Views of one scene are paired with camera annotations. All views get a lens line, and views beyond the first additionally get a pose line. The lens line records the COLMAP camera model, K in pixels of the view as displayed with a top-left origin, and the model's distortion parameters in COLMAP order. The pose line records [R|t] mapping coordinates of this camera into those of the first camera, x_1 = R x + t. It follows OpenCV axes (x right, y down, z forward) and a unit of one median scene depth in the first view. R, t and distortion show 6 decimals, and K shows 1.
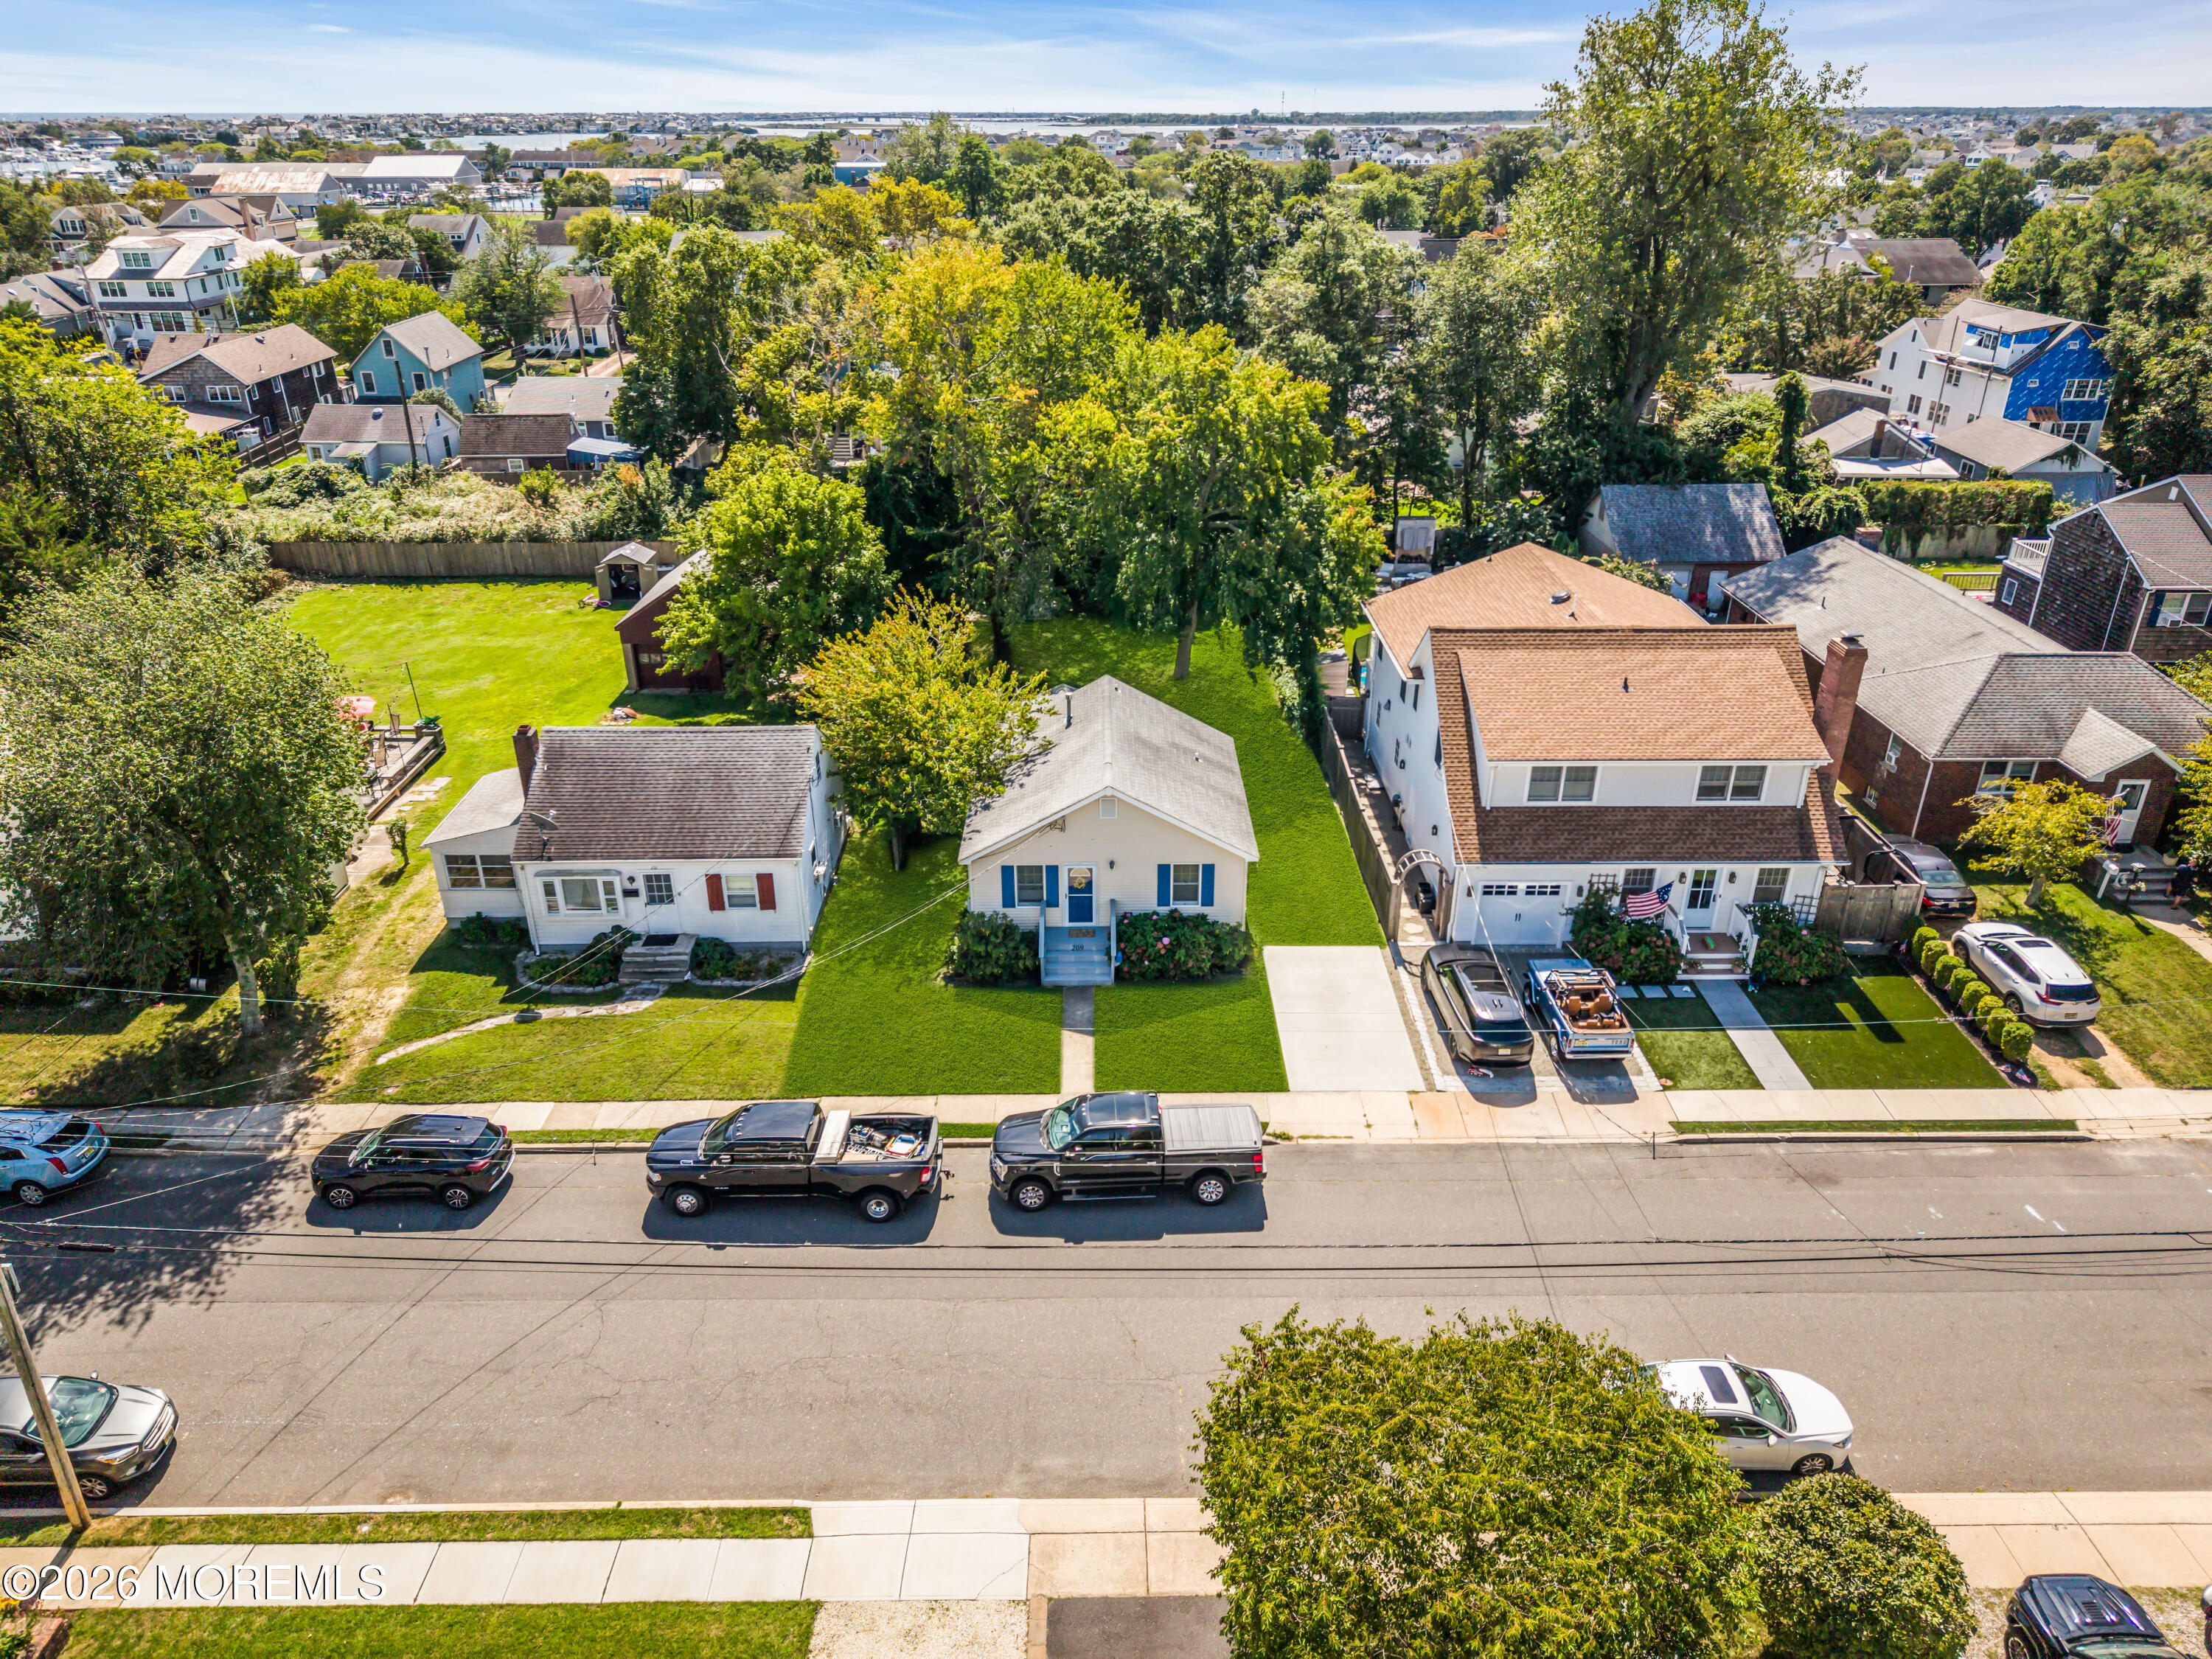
lens RADIAL K [[1485.7, 0, 1107.0], [0, 1485.7, 833.2], [0, 0, 1]] dist [-0.000577, -0.000628]
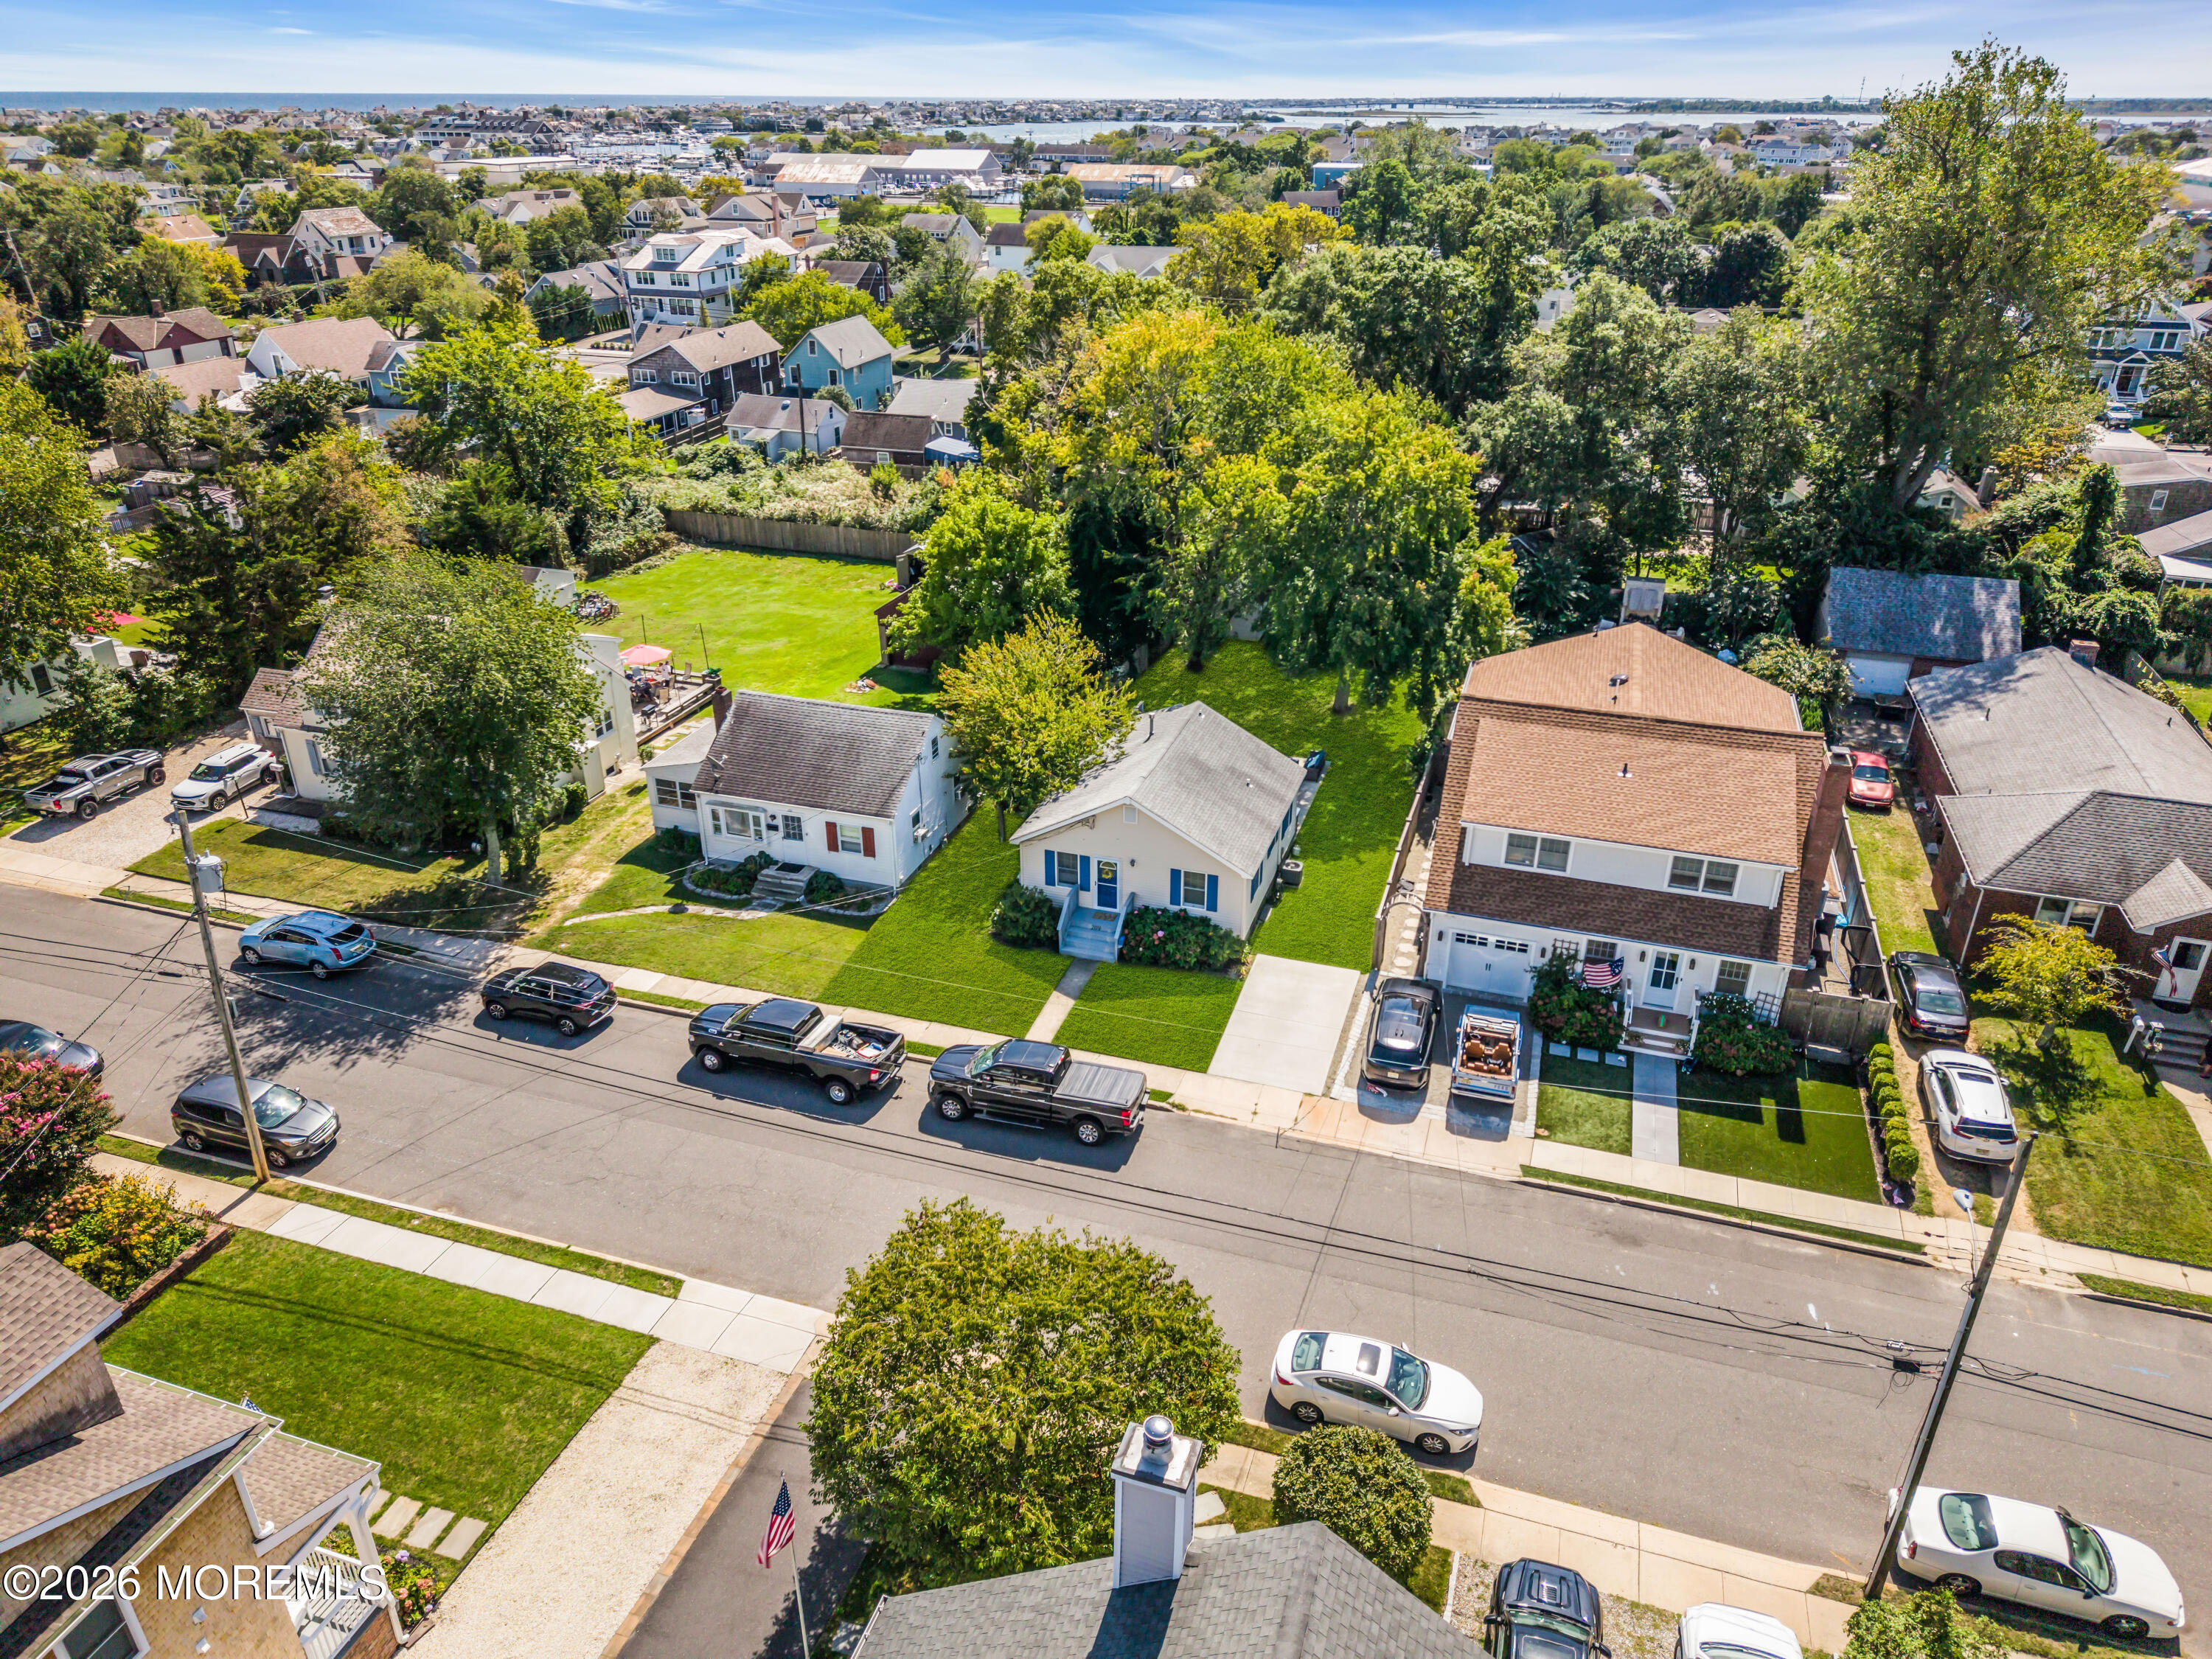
lens RADIAL K [[1479.2, 0, 1105.4], [0, 1479.2, 835.6], [0, 0, 1]] dist [0.009535, -0.005890]
pose [[0.947504, 0.146512, -0.284203, 0.304788], [-0.143771, 0.989138, 0.030599, -0.032030], [0.285599, 0.011867, 0.958276, -0.129339]]
